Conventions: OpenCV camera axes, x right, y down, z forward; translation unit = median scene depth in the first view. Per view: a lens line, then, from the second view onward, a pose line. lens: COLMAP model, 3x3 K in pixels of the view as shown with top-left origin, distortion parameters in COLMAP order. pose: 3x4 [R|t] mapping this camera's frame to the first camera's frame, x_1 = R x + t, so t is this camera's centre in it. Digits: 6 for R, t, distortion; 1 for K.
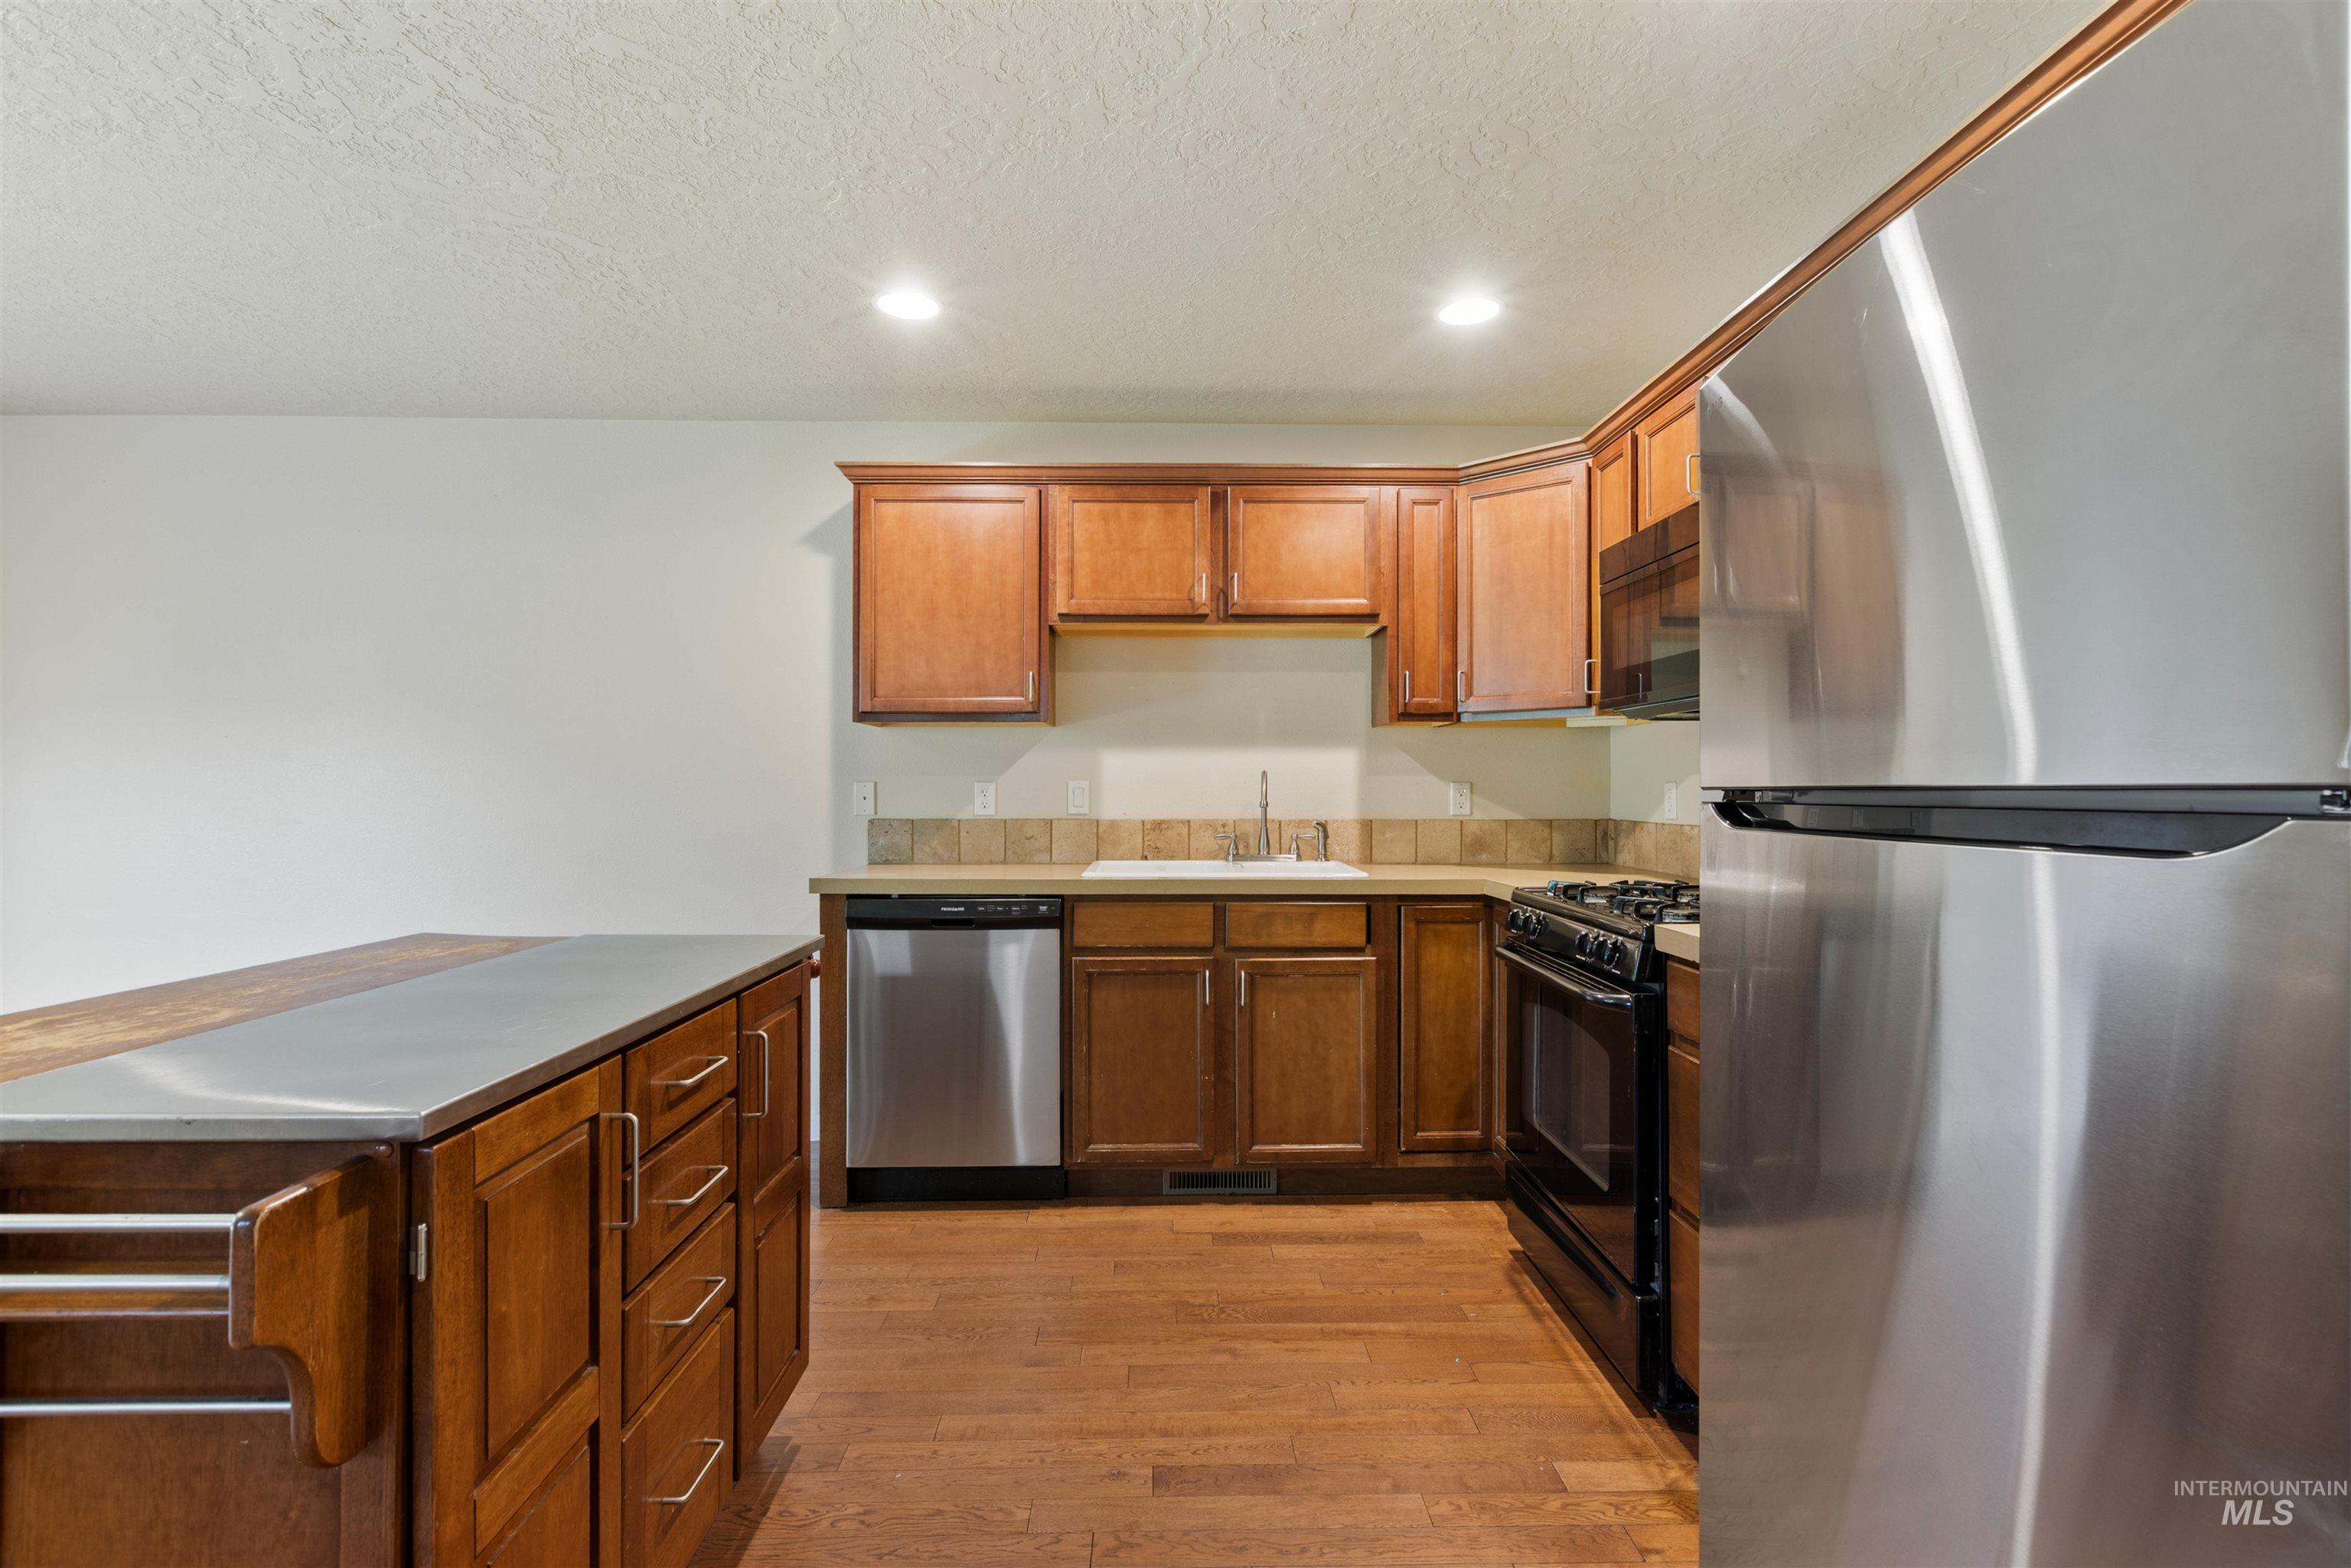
lens RADIAL K [[1087.6, 0, 1219.4], [0, 1087.6, 779.2], [0, 0, 1]] dist [-0.000280, 0.000142]
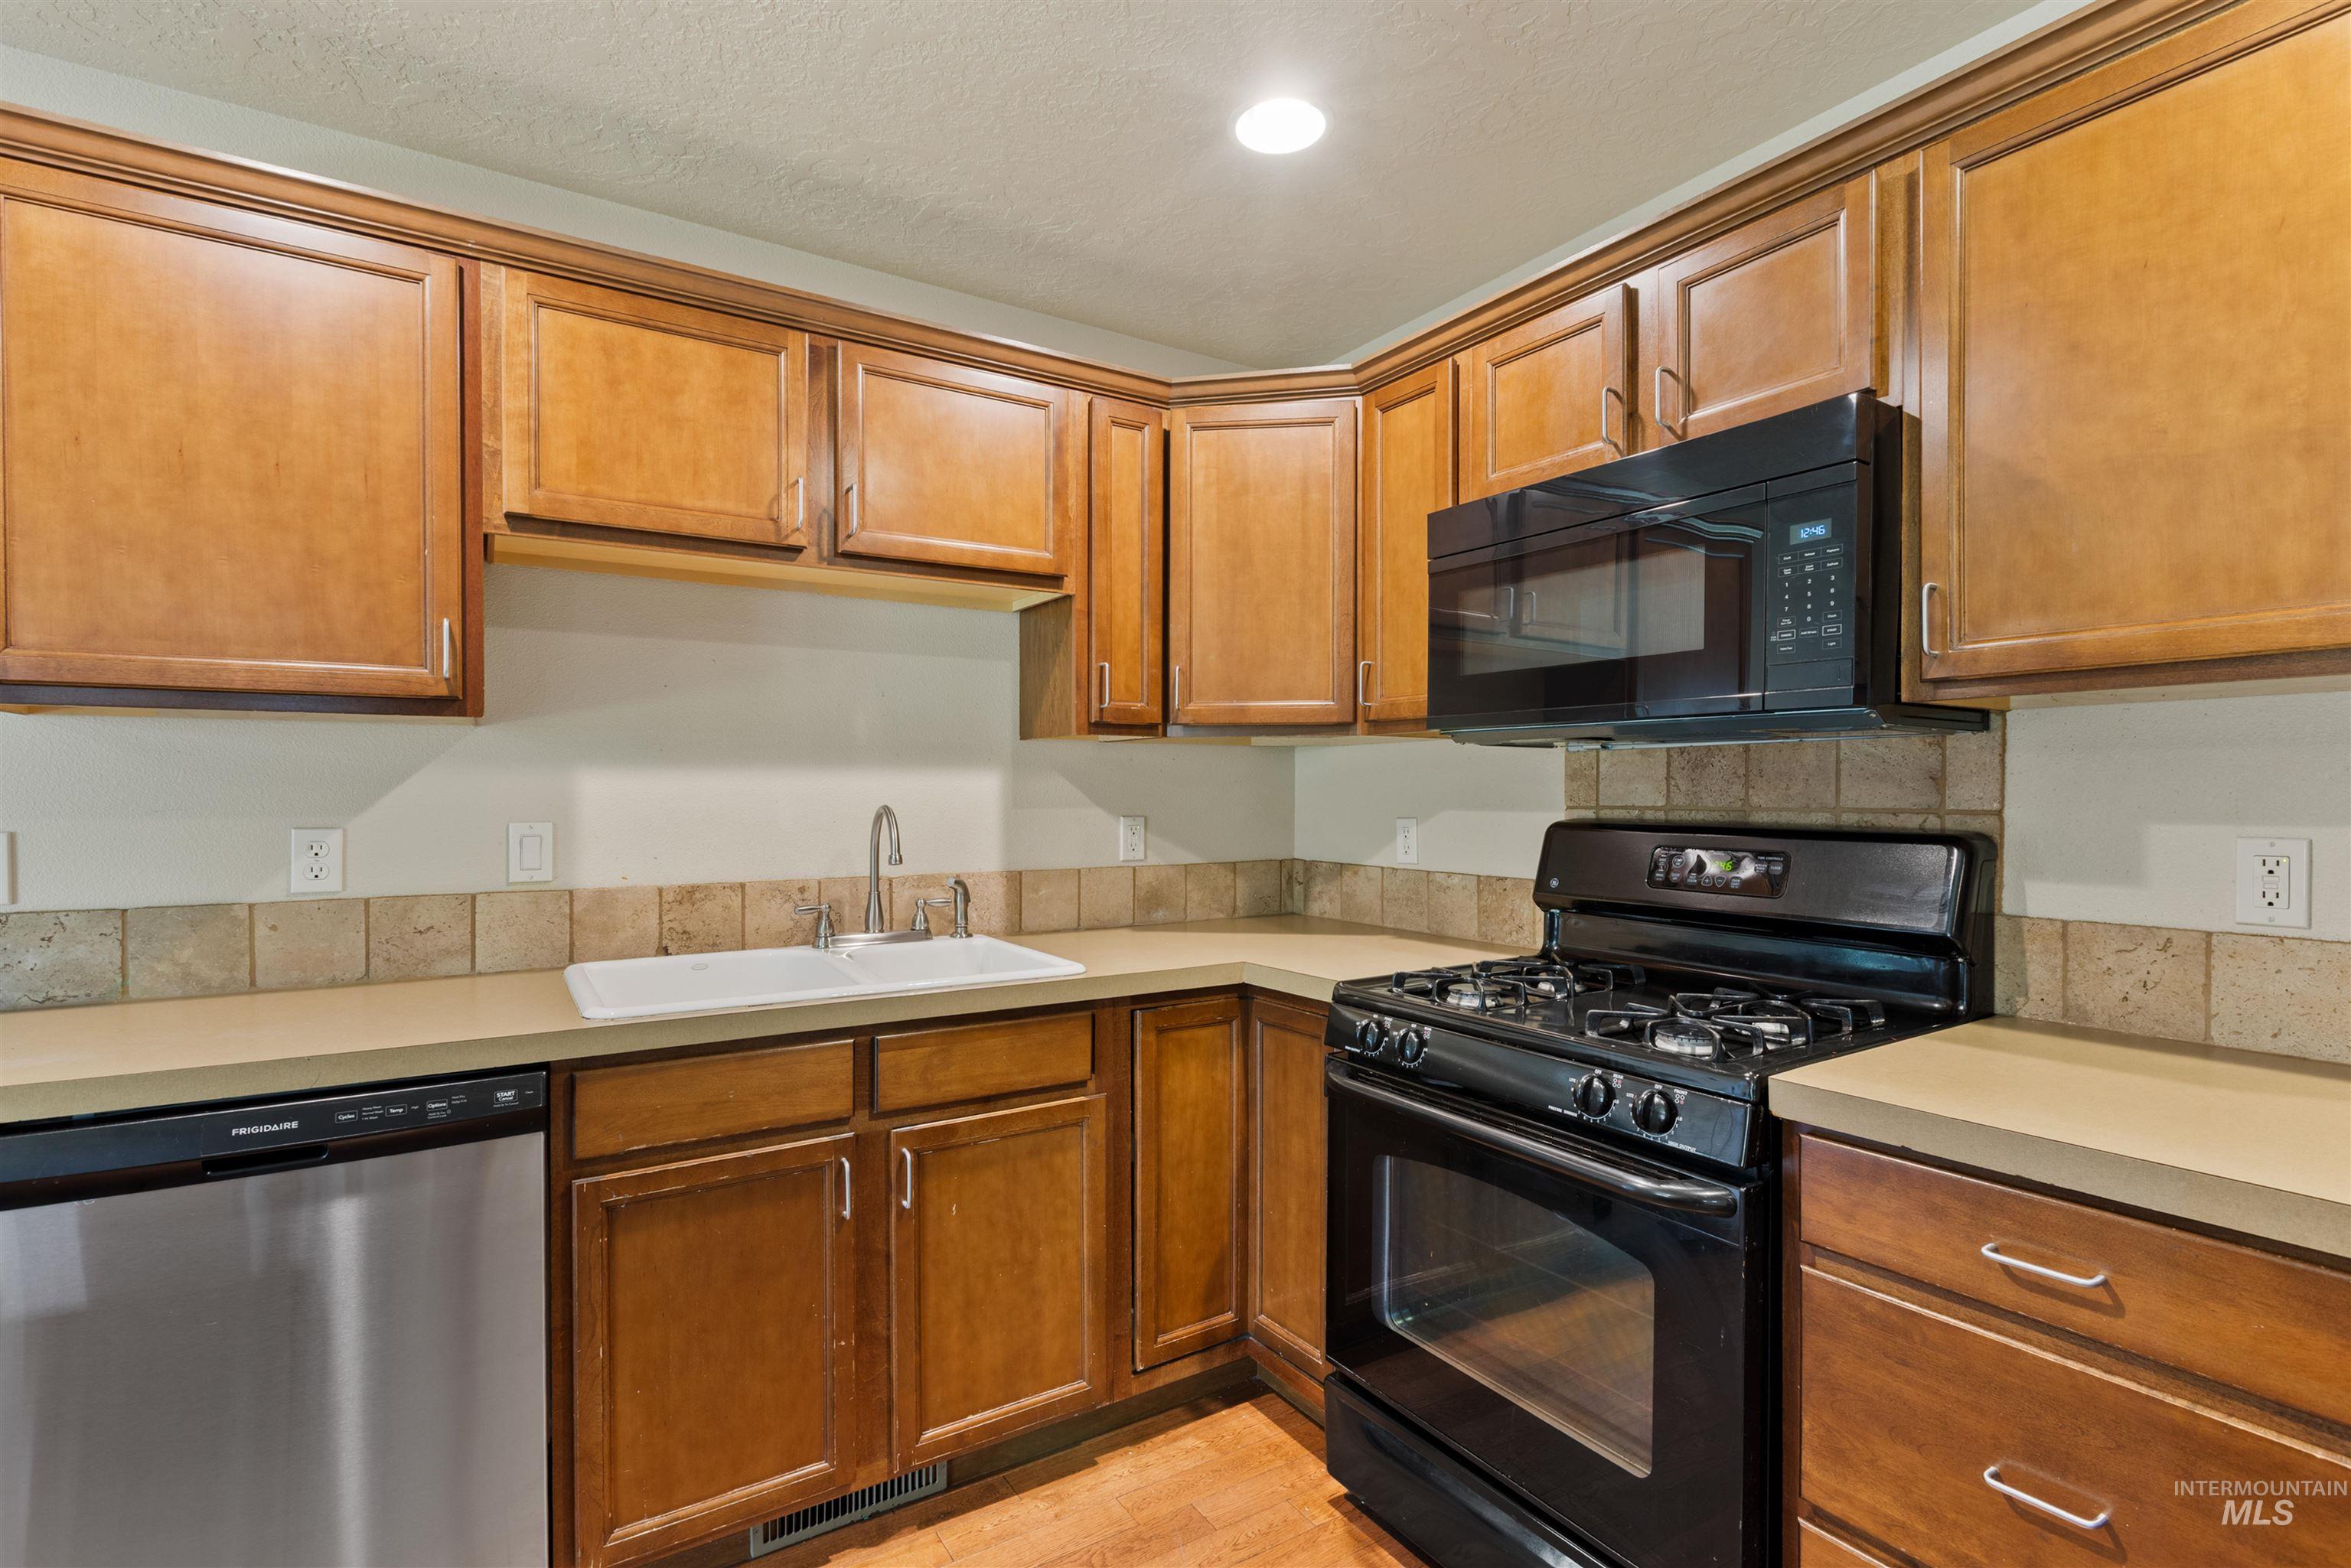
lens RADIAL K [[1041.1, 0, 1181.9], [0, 1041.1, 800.2], [0, 0, 1]] dist [0.000781, 0.000235]
pose [[0.857733, -0.006035, 0.514061, -0.128875], [-0.003465, 0.999841, 0.017519, -0.023092], [-0.514085, -0.016808, 0.857575, 0.401456]]
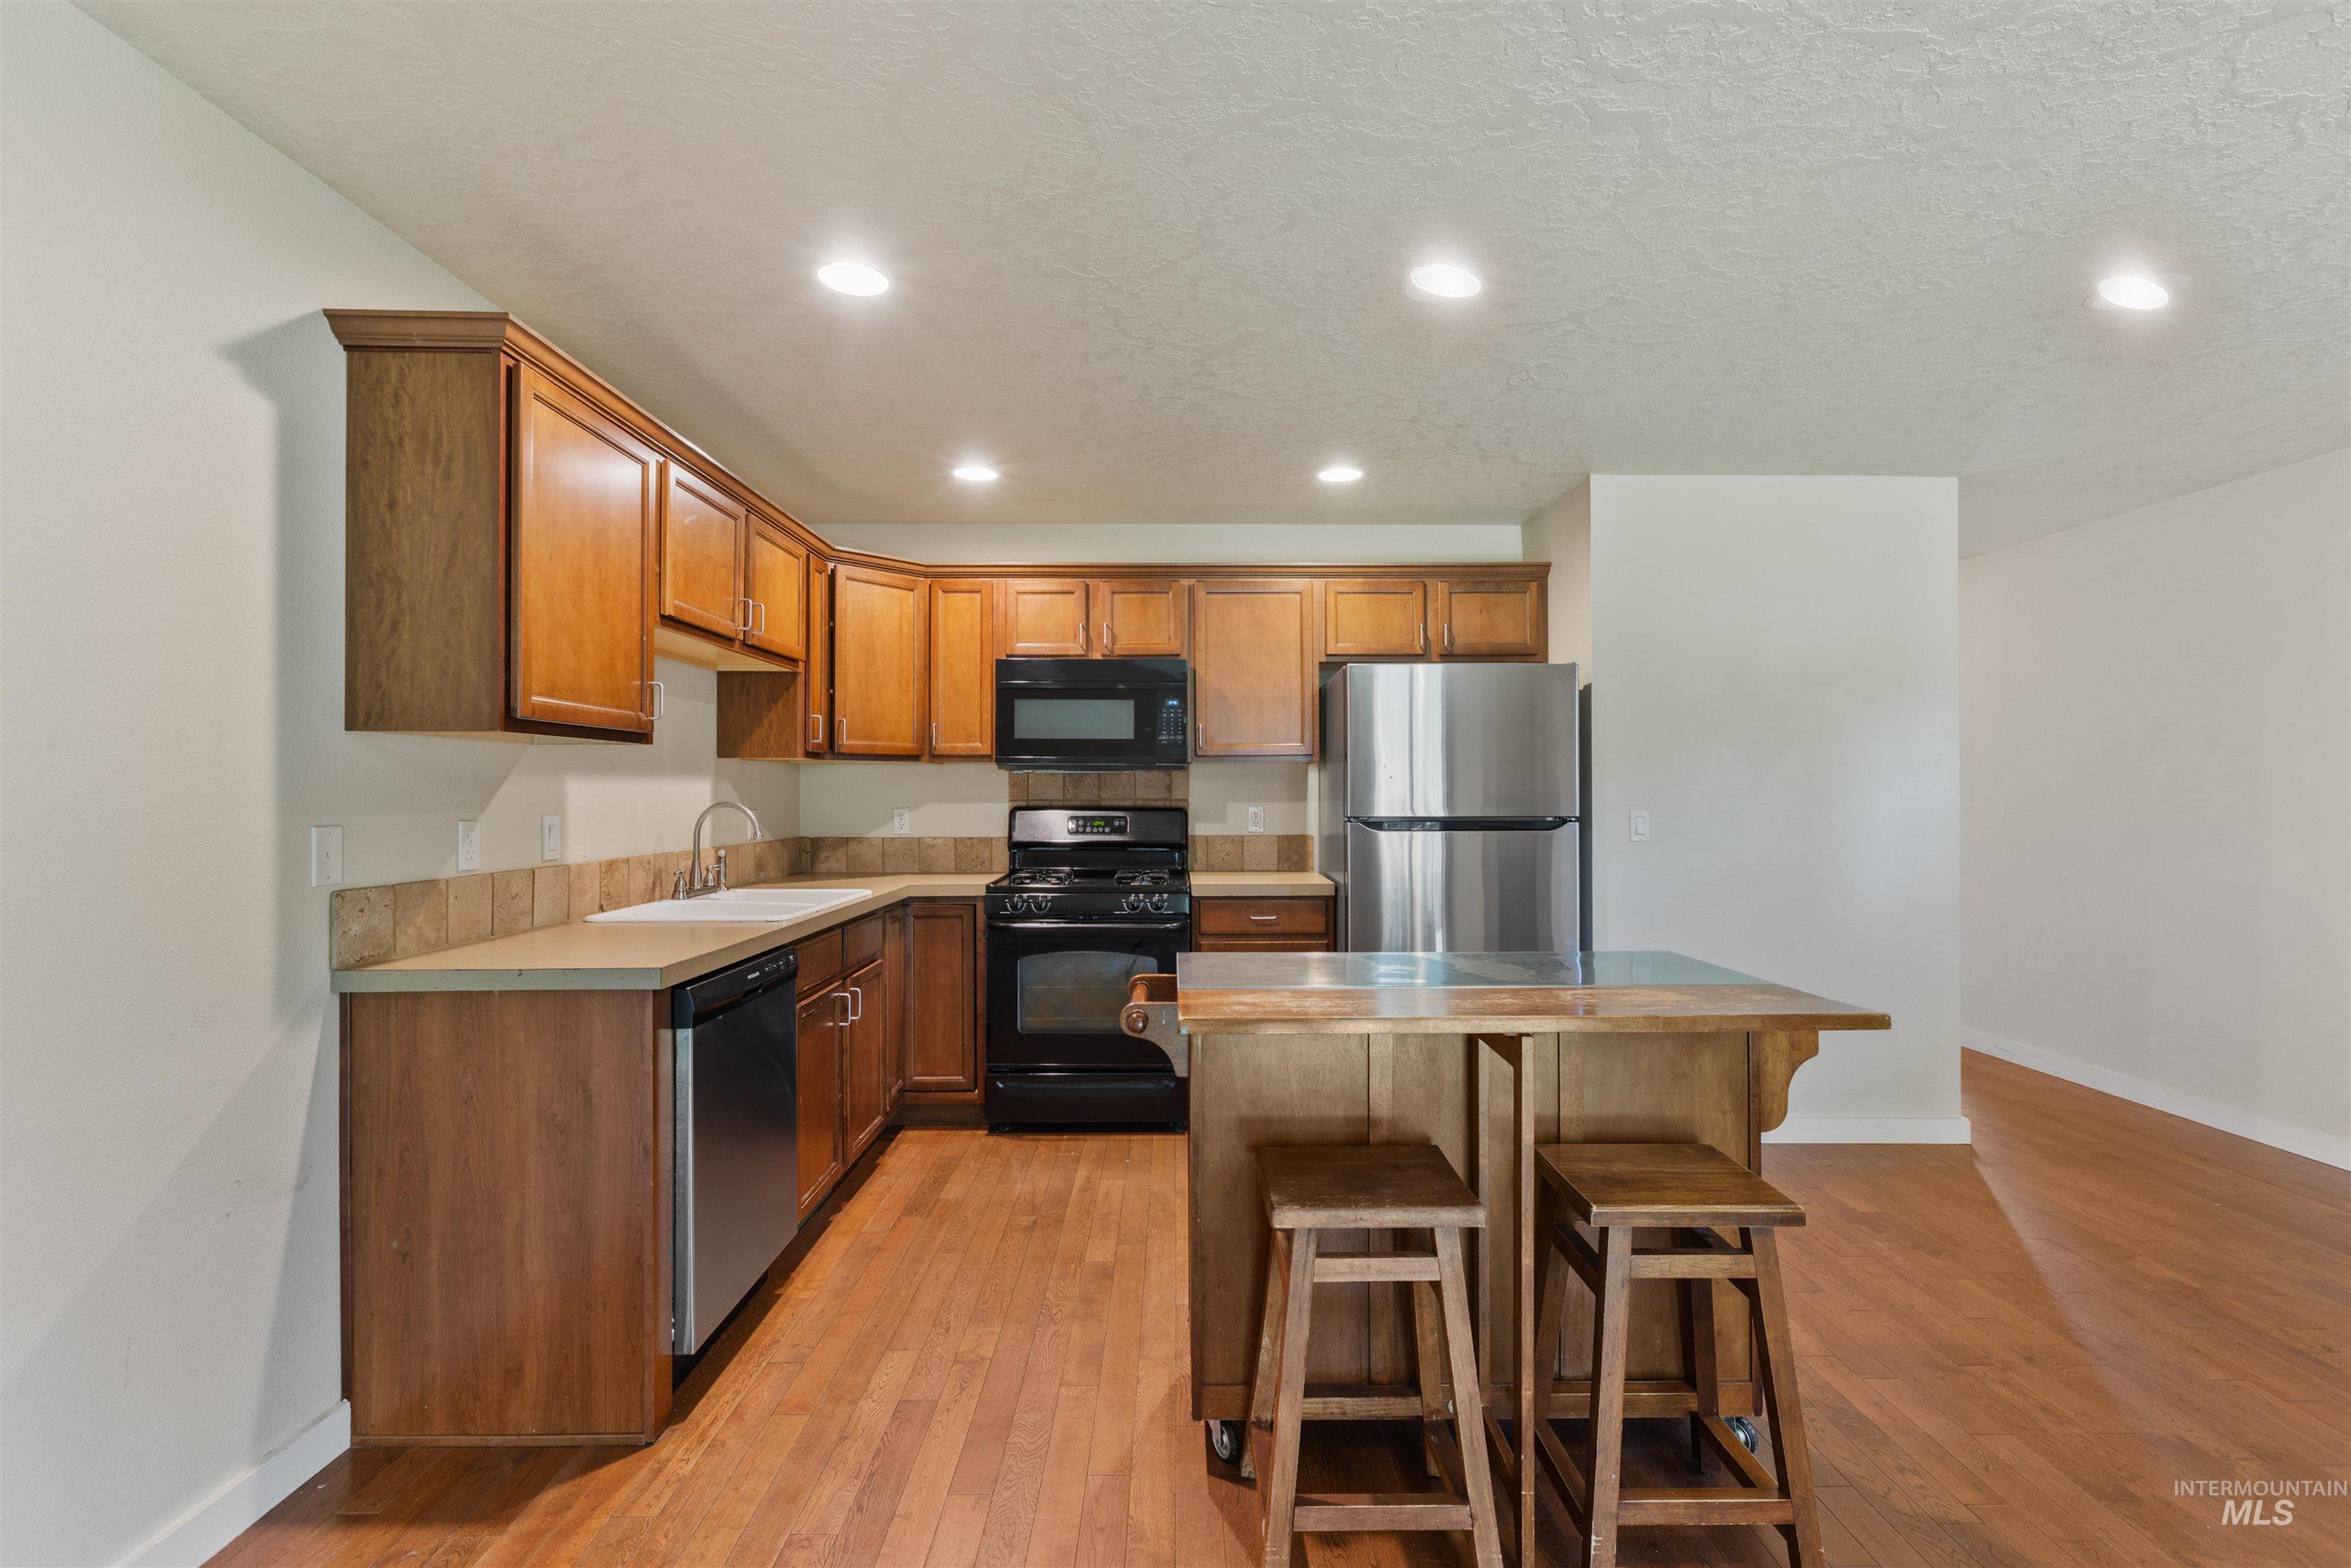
lens RADIAL K [[1056.3, 0, 1179.6], [0, 1056.3, 788.2], [0, 0, 1]] dist [0.000365, 0.000384]
pose [[0.011824, 0.003761, 0.999923, -0.951245], [-0.006652, 0.999971, -0.003683, -0.020197], [-0.999908, -0.006608, 0.011849, 0.606736]]
